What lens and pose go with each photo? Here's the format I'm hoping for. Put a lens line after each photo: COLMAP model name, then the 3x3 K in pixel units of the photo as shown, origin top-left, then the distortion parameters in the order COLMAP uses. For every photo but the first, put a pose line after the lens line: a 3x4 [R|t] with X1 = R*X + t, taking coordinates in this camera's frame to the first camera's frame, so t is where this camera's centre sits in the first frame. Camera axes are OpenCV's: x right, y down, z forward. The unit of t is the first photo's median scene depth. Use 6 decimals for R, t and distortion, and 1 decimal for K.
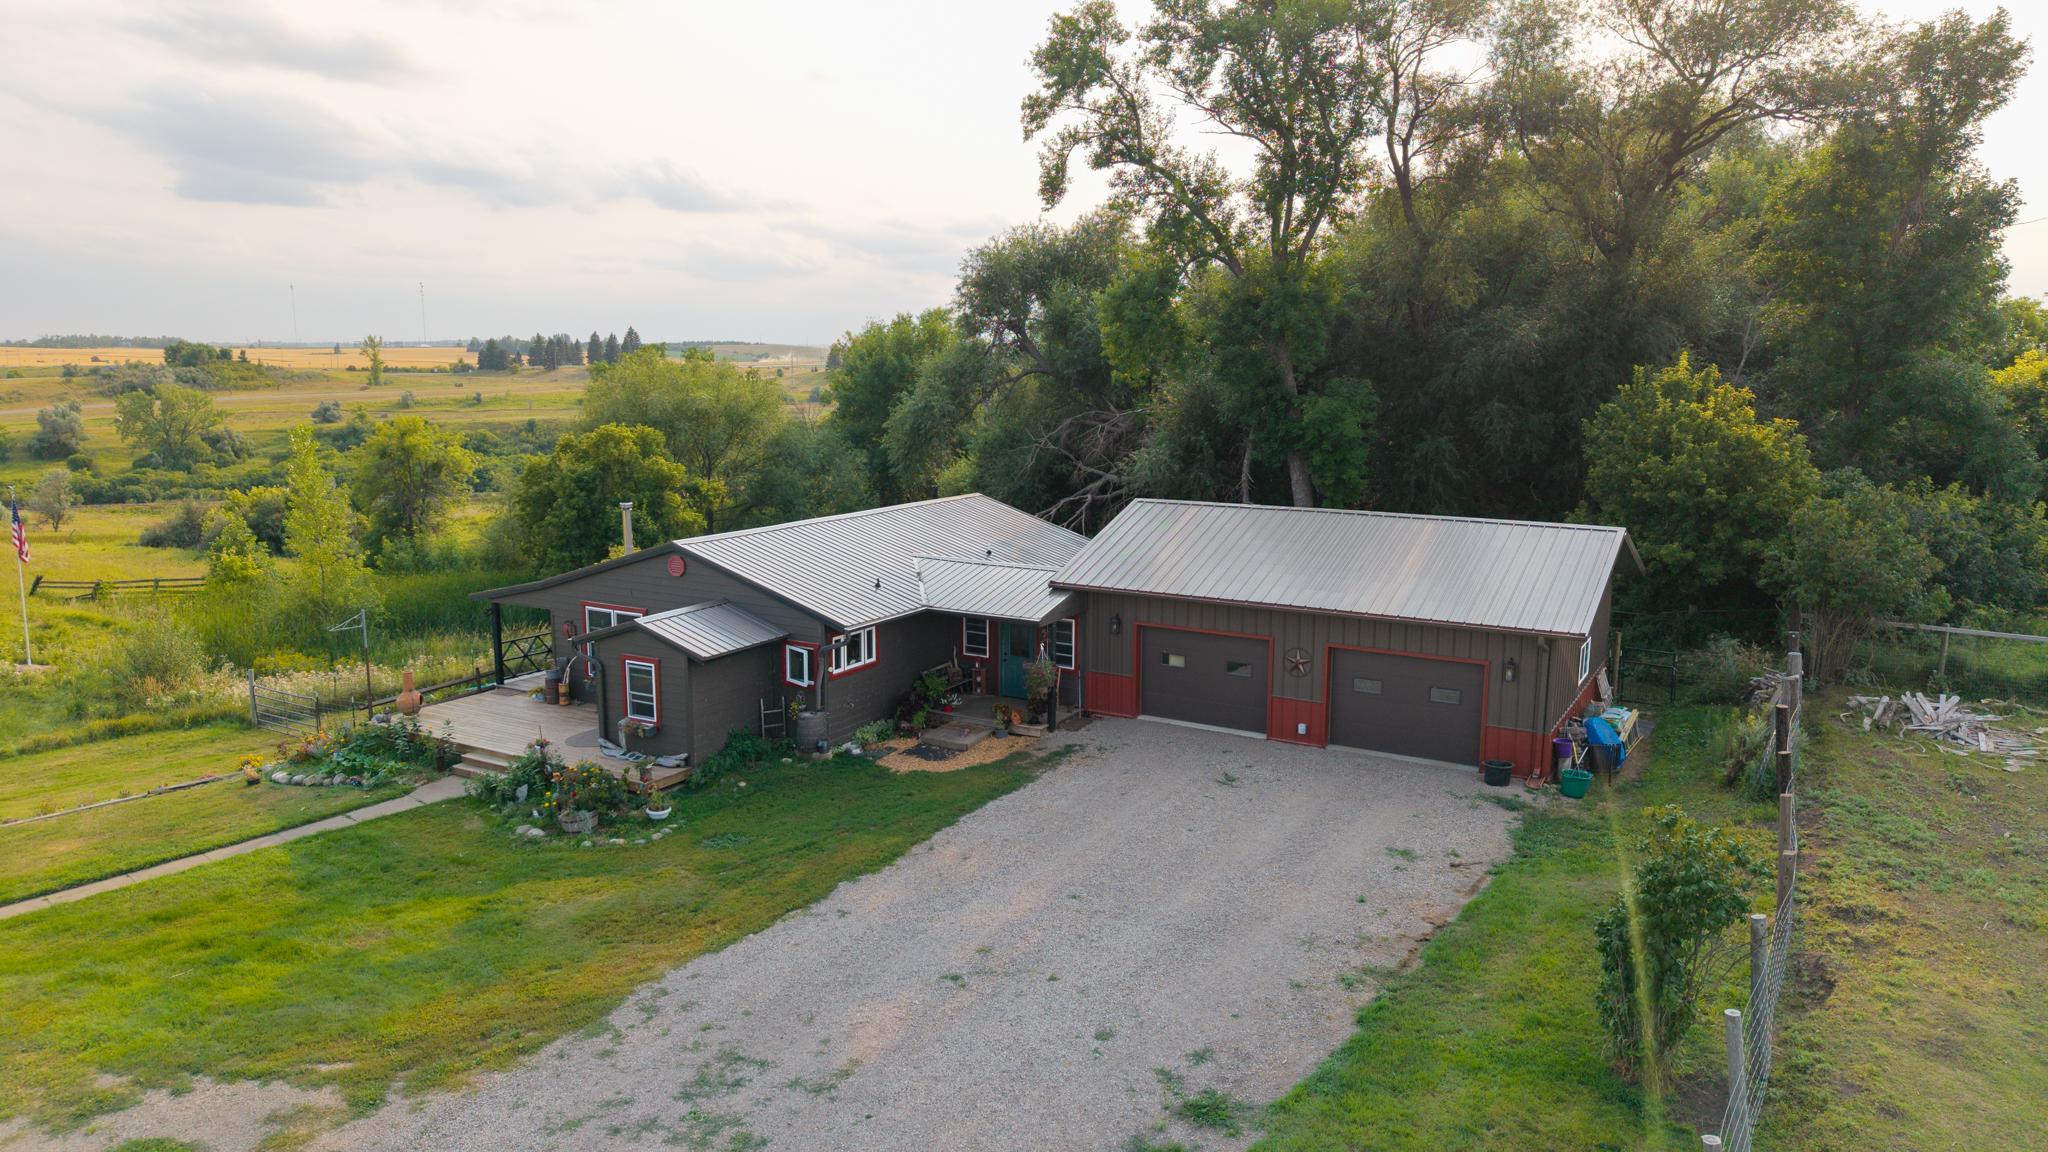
lens RADIAL K [[1333.6, 0, 1024.0], [0, 1333.6, 576.0], [0, 0, 1]] dist [0.013308, -0.038495]
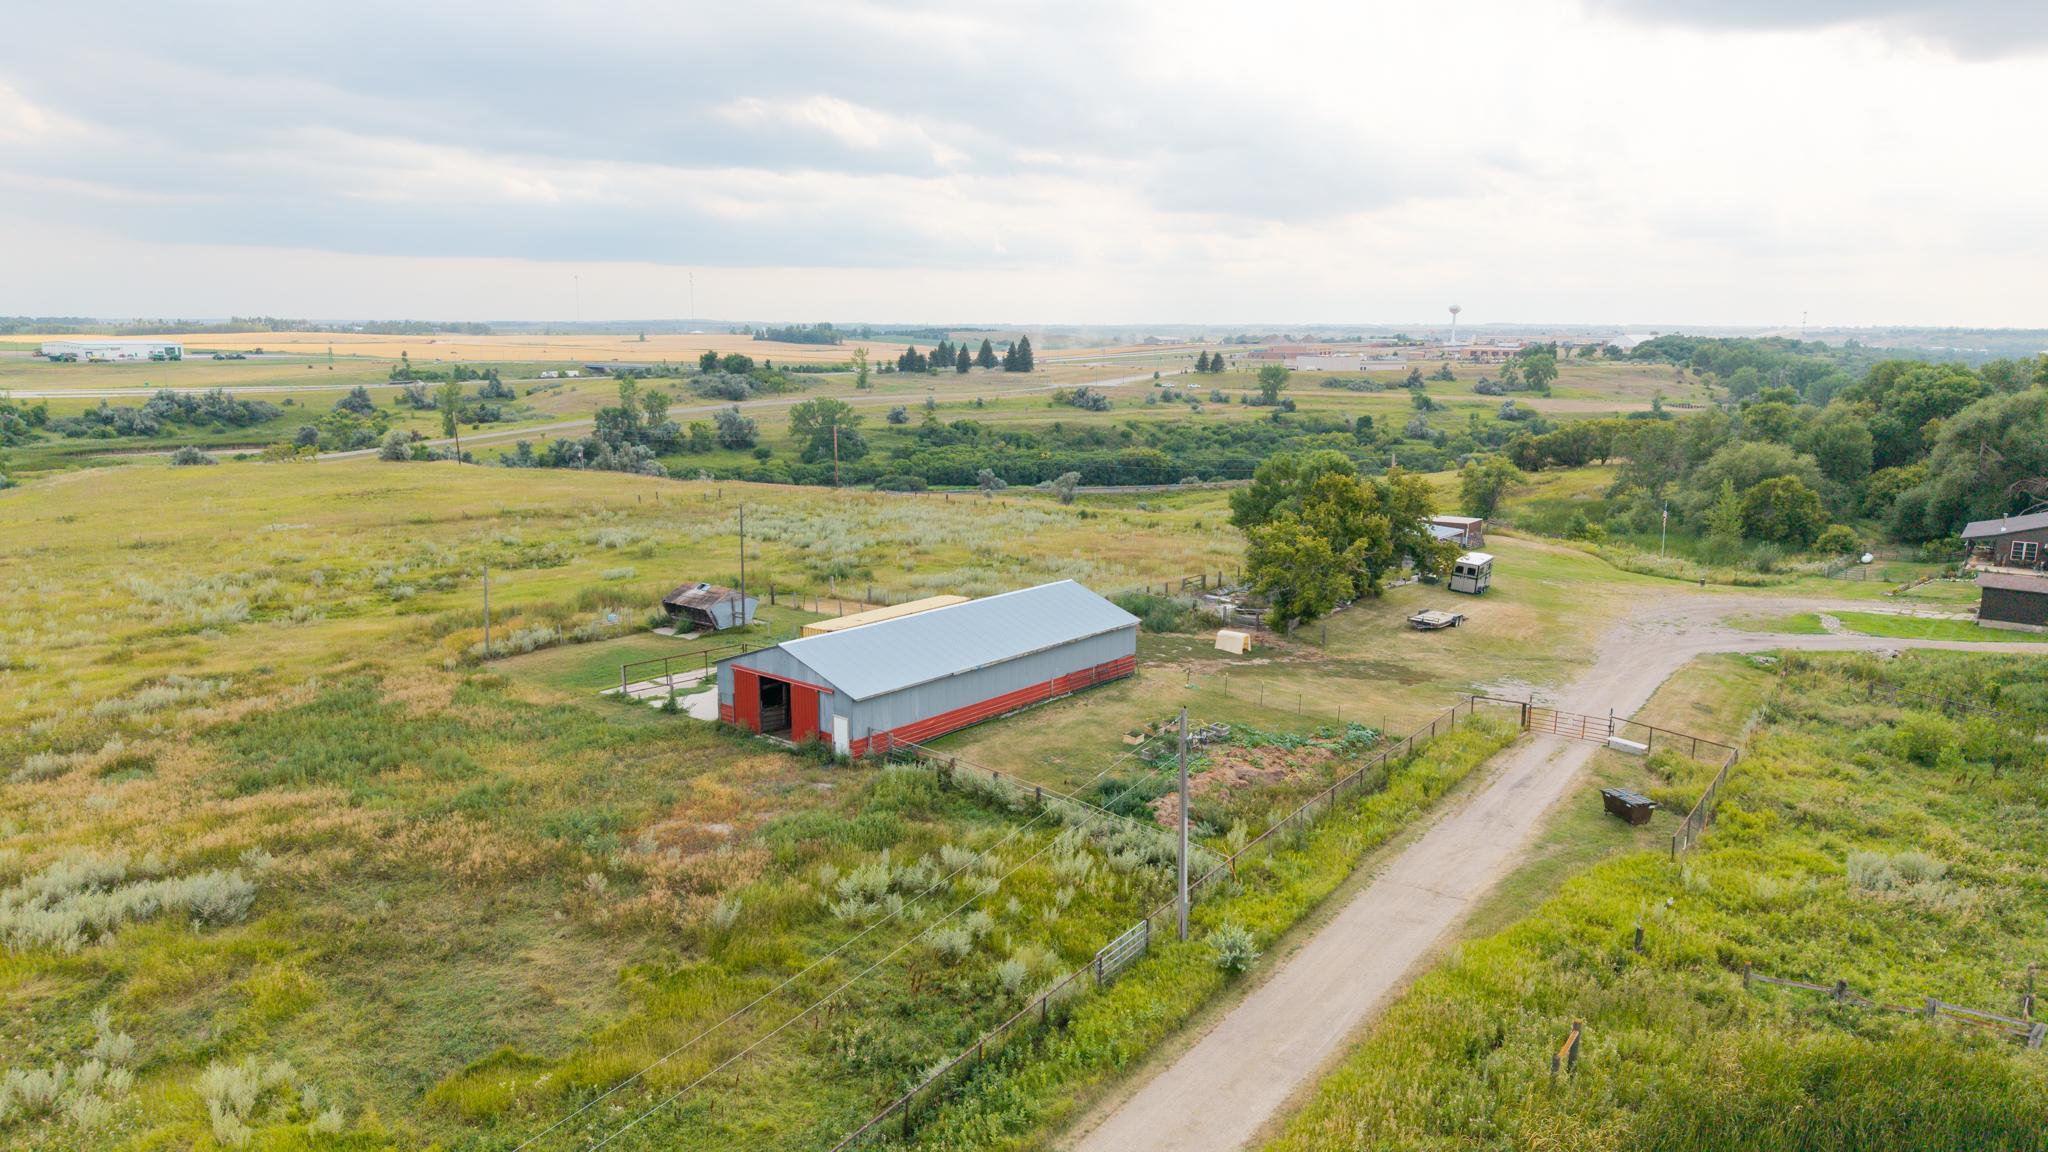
lens RADIAL K [[1346.2, 0, 1024.0], [0, 1346.2, 576.0], [0, 0, 1]] dist [0.050342, -0.085227]
pose [[0.991454, 0.023547, -0.128316, -0.205017], [-0.021797, 0.999649, 0.015028, 0.009940], [0.128625, -0.012102, 0.991619, -0.250509]]
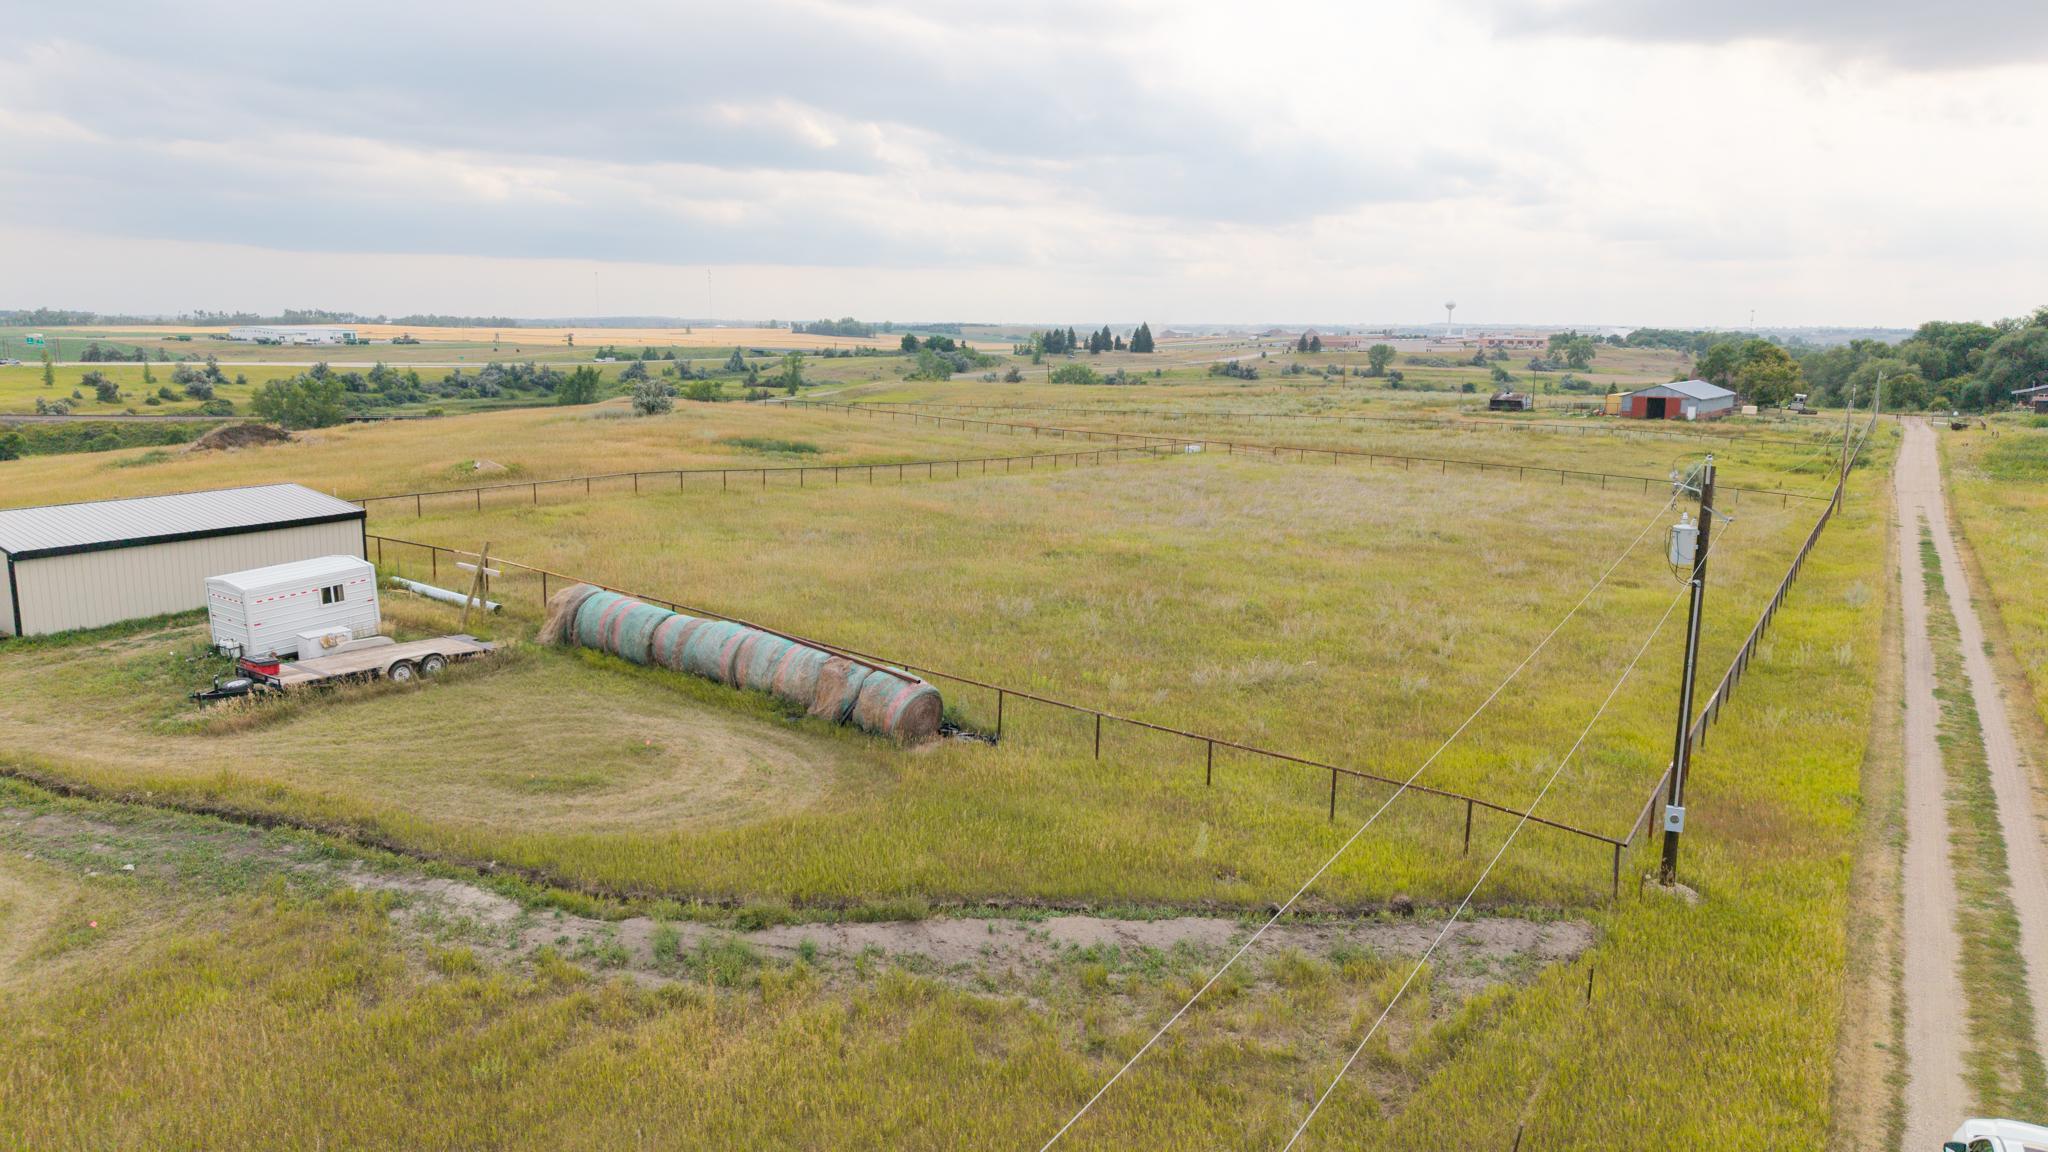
lens RADIAL K [[1333.6, 0, 1024.0], [0, 1333.6, 576.0], [0, 0, 1]] dist [0.013308, -0.038495]
pose [[0.995389, 0.019667, -0.093878, -0.419491], [-0.018124, 0.999687, 0.017254, 0.080000], [0.094188, -0.015473, 0.995434, -0.559598]]
